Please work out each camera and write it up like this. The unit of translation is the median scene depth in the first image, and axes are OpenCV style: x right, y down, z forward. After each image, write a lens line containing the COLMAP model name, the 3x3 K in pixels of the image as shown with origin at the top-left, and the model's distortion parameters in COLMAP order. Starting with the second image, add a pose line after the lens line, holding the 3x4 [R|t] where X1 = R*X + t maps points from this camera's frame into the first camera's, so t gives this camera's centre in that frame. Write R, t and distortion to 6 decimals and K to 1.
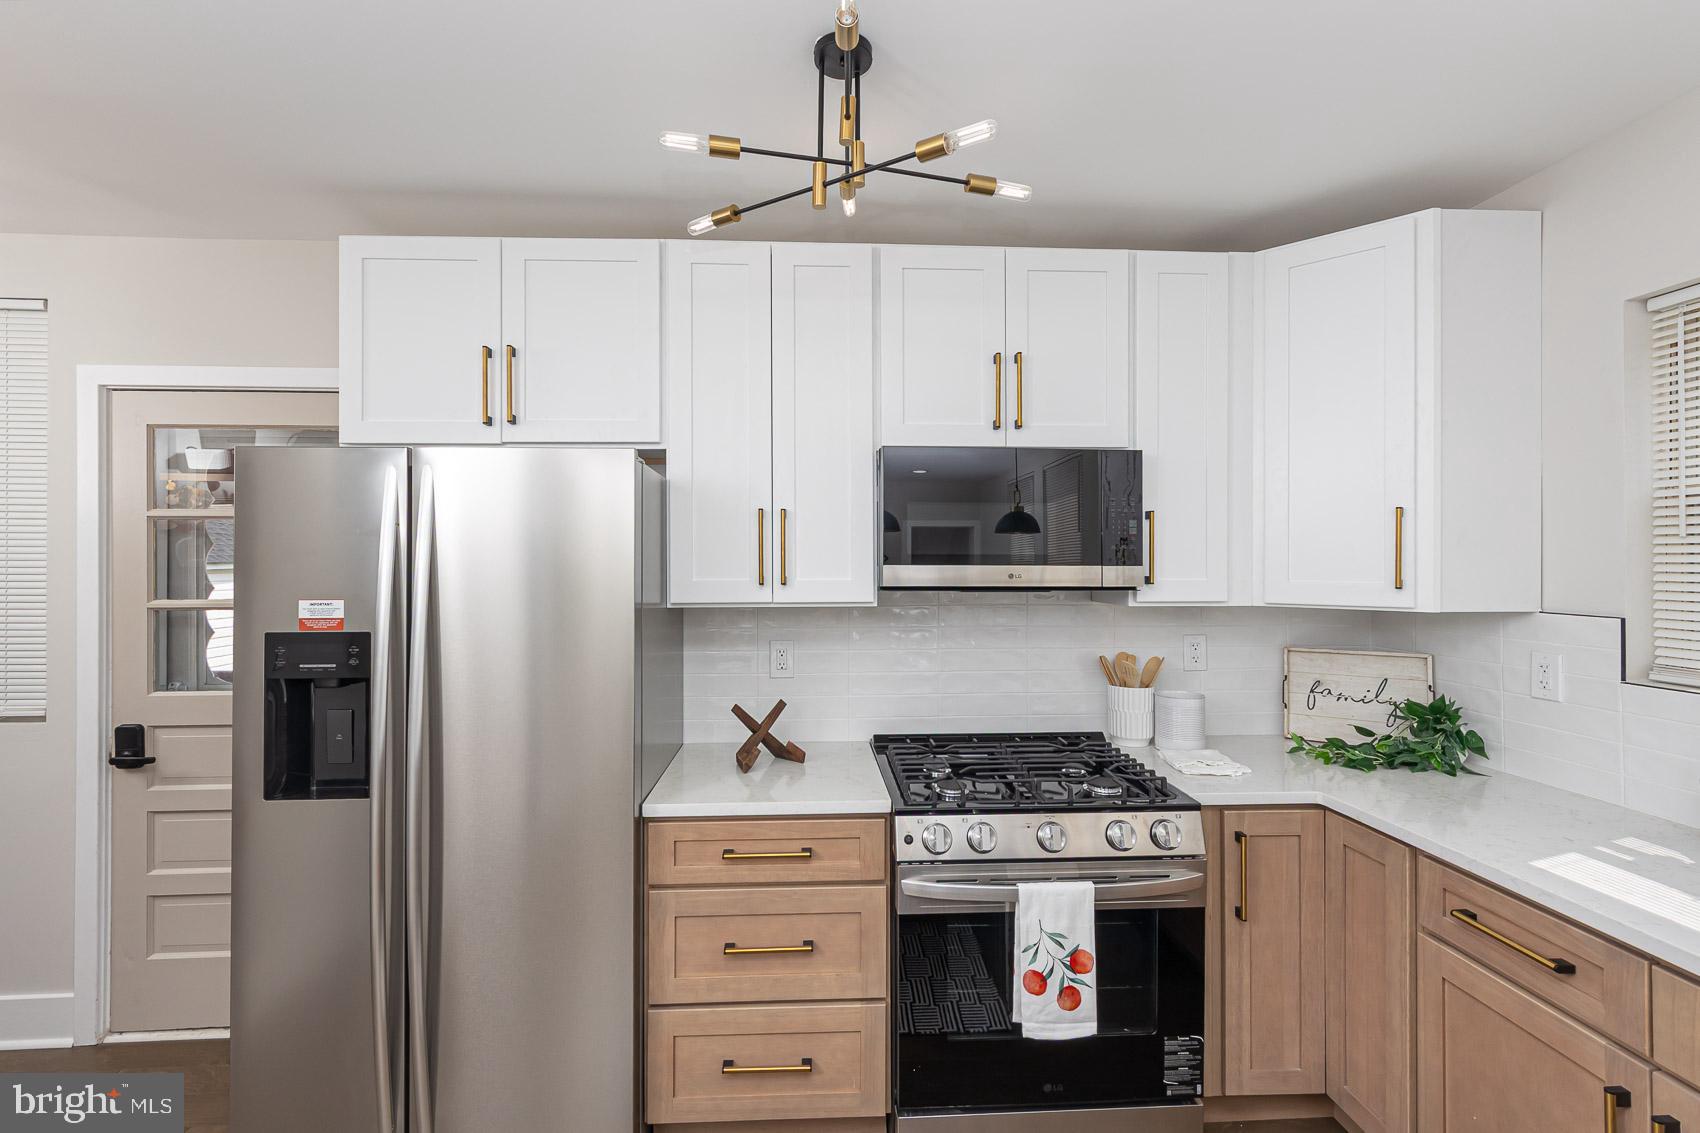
lens RADIAL K [[725.3, 0, 841.8], [0, 725.3, 565.7], [0, 0, 1]] dist [-0.009167, -0.000399]
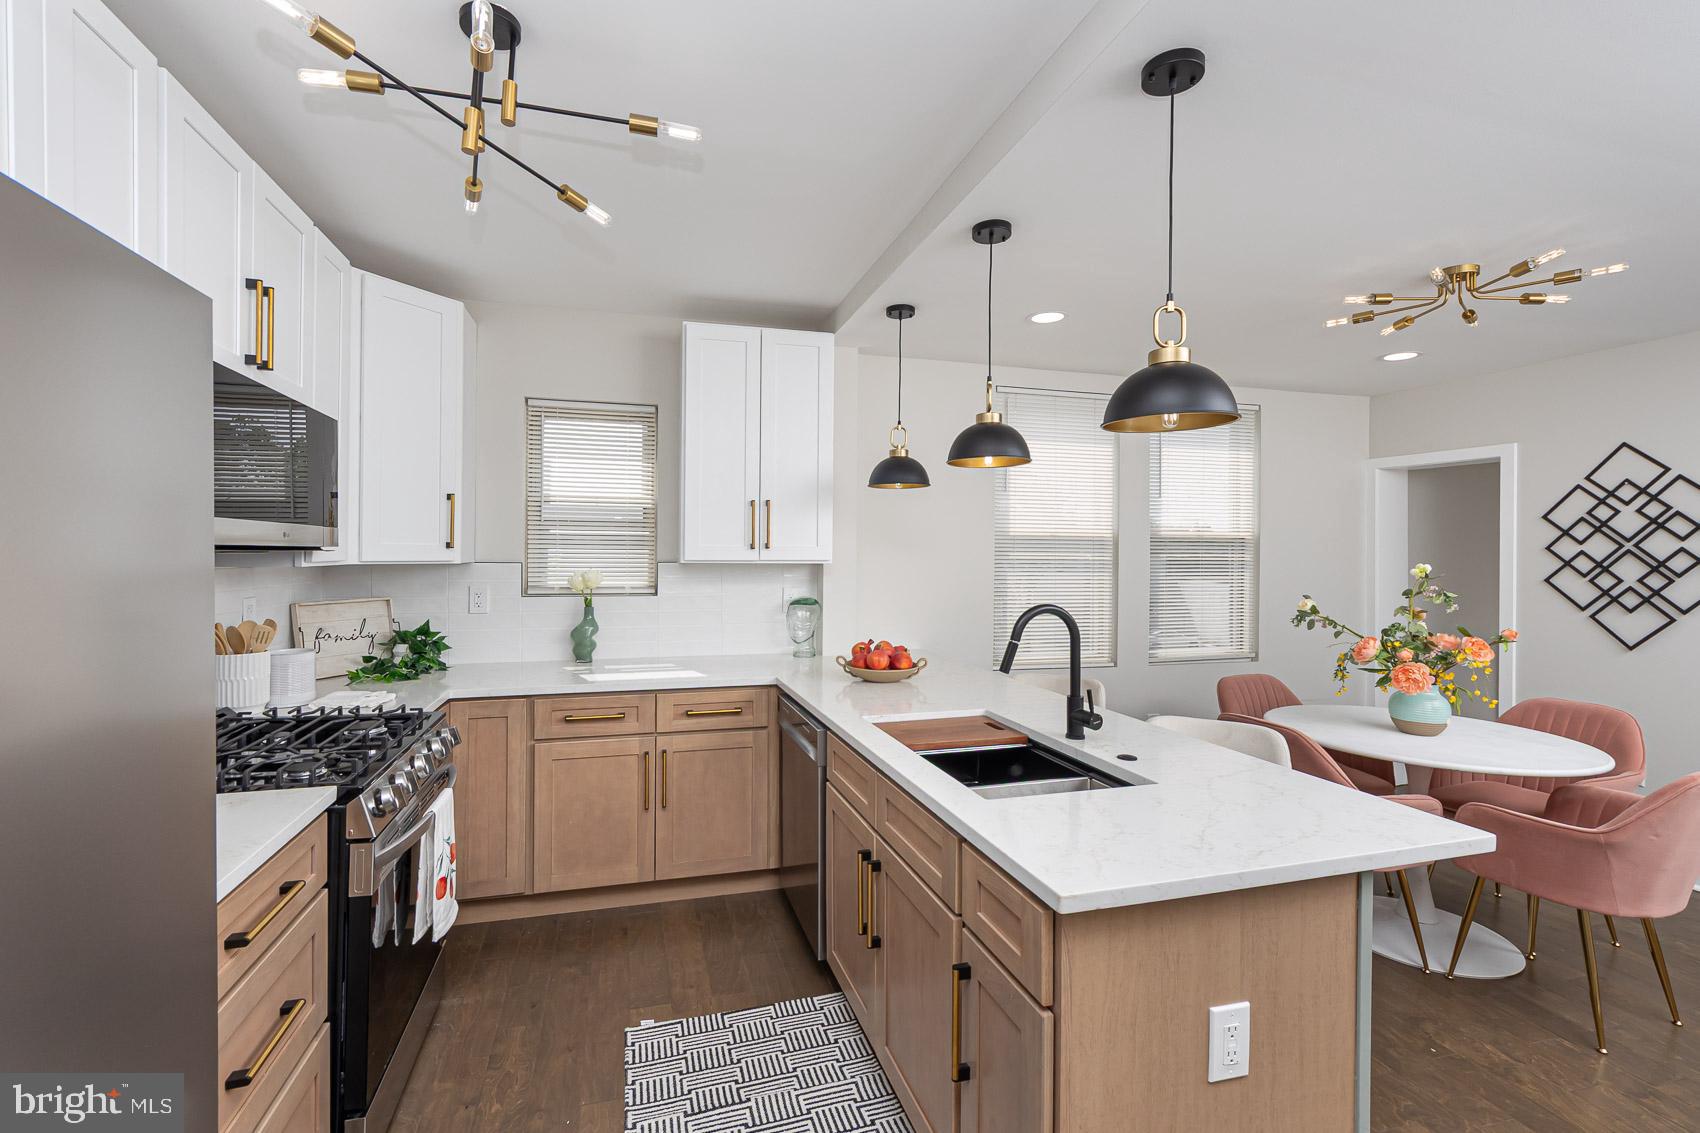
lens RADIAL K [[725.3, 0, 801.8], [0, 725.3, 552.3], [0, 0, 1]] dist [-0.009167, -0.000399]
pose [[-0.188507, -0.003071, 0.982067, -0.768910], [-0.010269, 0.999947, 0.001156, 0.029101], [-0.982018, -0.009867, -0.188529, 0.524300]]
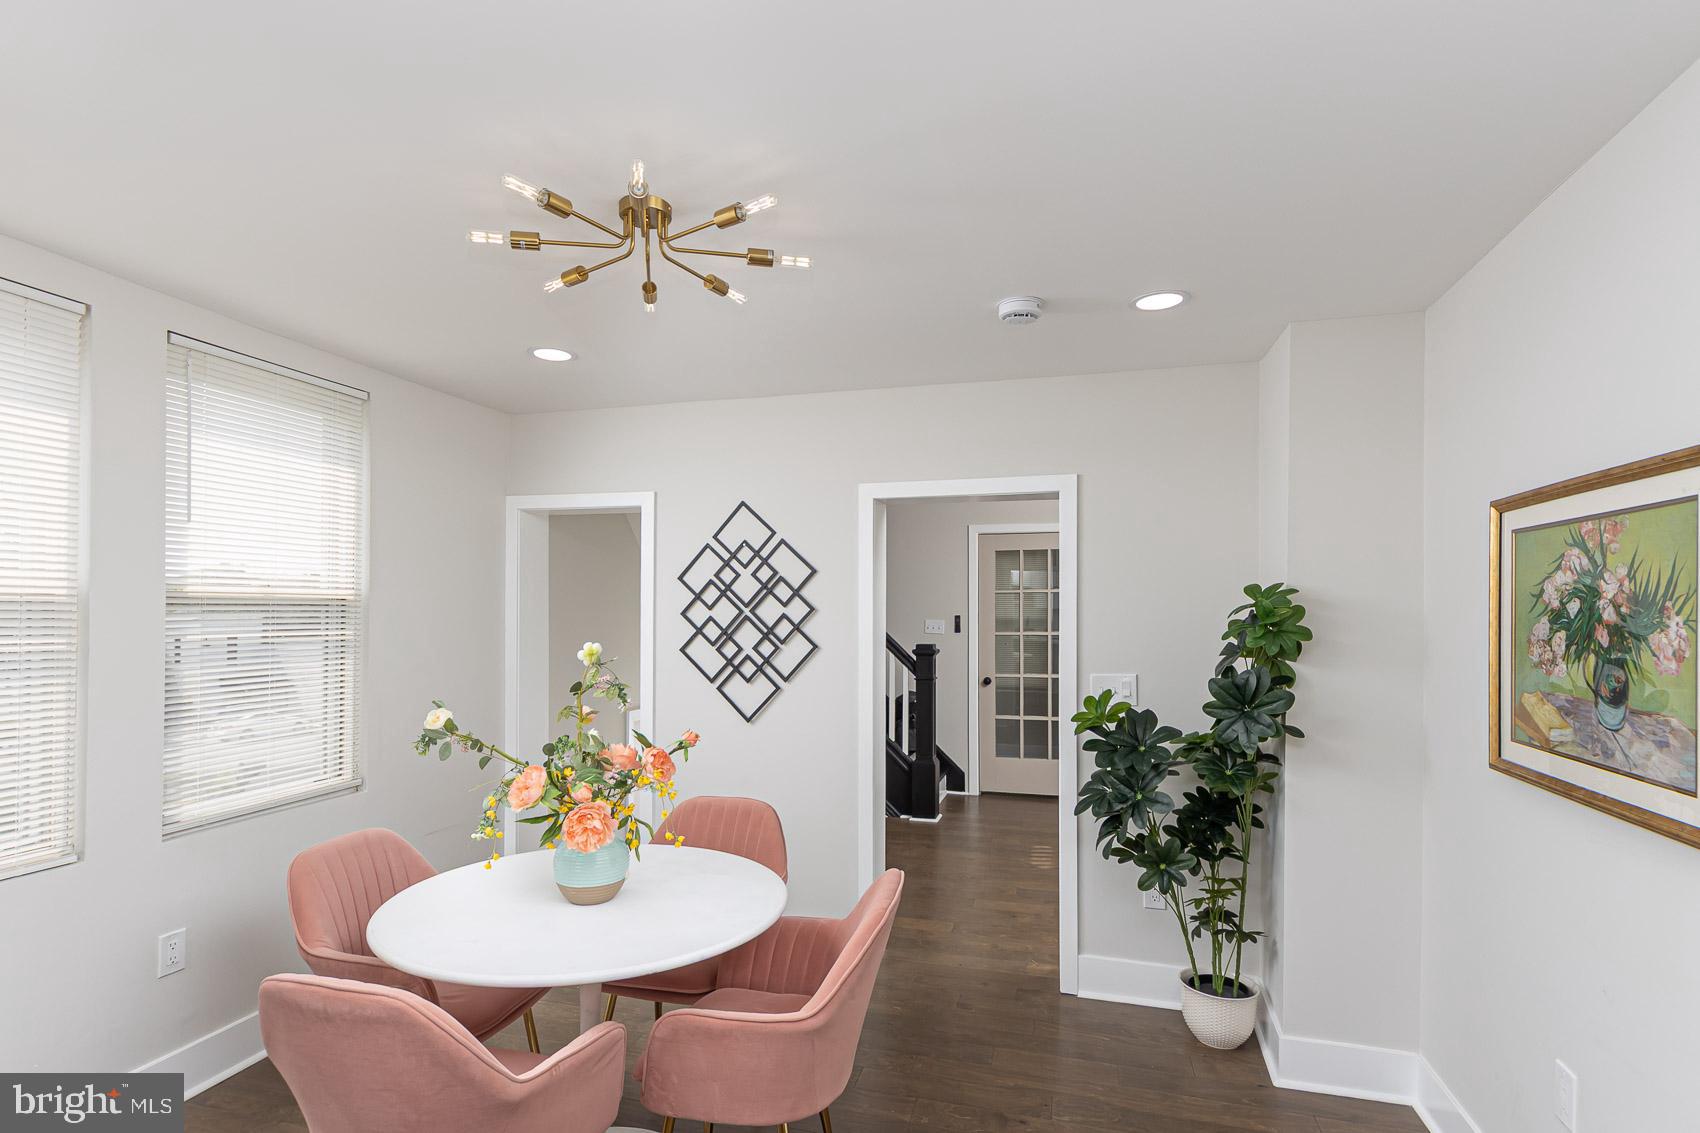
lens RADIAL K [[910.8, 0, 822.4], [0, 910.8, 590.6], [0, 0, 1]] dist [0.005723, -0.002975]
pose [[-0.935008, 0.007149, 0.354556, -0.356122], [-0.002527, 0.999637, -0.026819, 0.004015], [-0.354619, -0.025972, -0.934650, 0.118050]]
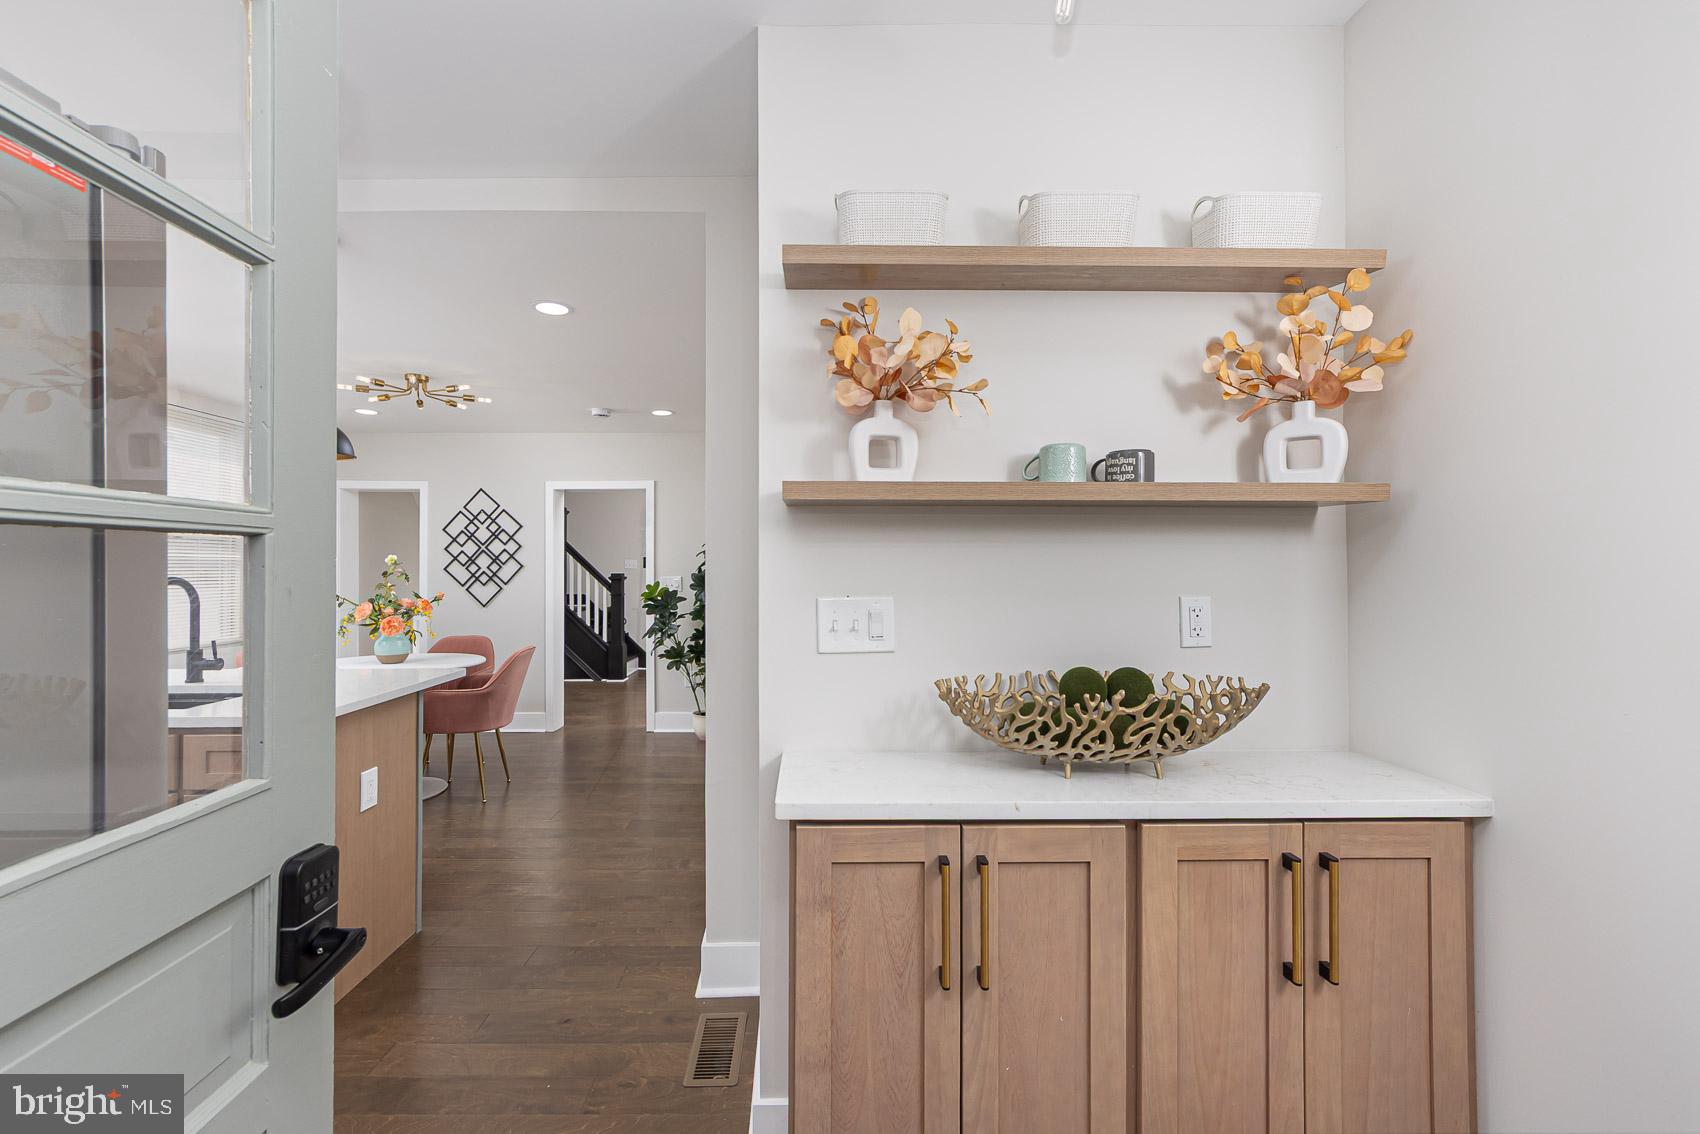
lens RADIAL K [[710.5, 0, 806.4], [0, 710.5, 556.0], [0, 0, 1]] dist [0.001140, 0.002241]
pose [[-0.997476, 0.002688, 0.070960, -1.001483], [0.001506, 0.999859, -0.016706, 0.079145], [-0.070995, -0.016557, -0.997339, 1.088656]]
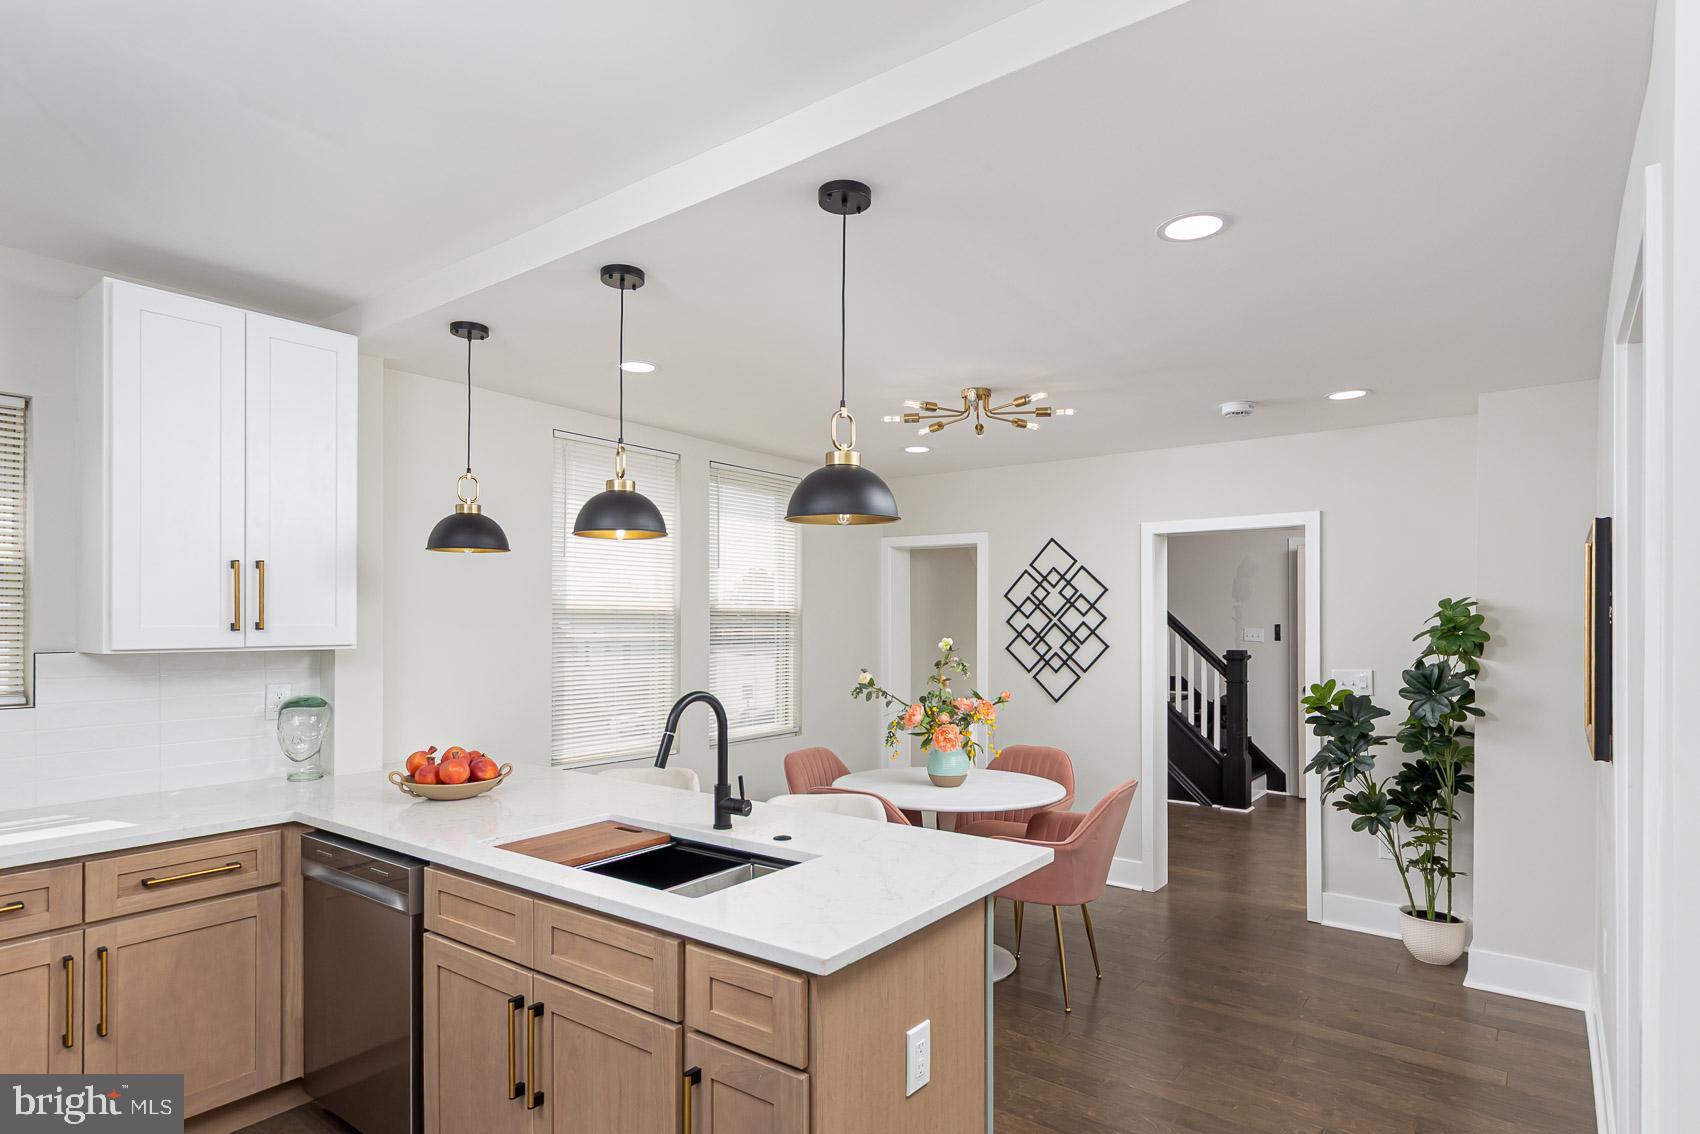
lens RADIAL K [[910.8, 0, 833.2], [0, 910.8, 625.4], [0, 0, 1]] dist [0.005723, -0.002975]
pose [[-0.751459, -0.003969, 0.659768, -0.773331], [-0.004052, 0.999991, 0.001400, 0.011286], [-0.659767, -0.001621, -0.751468, 0.760835]]
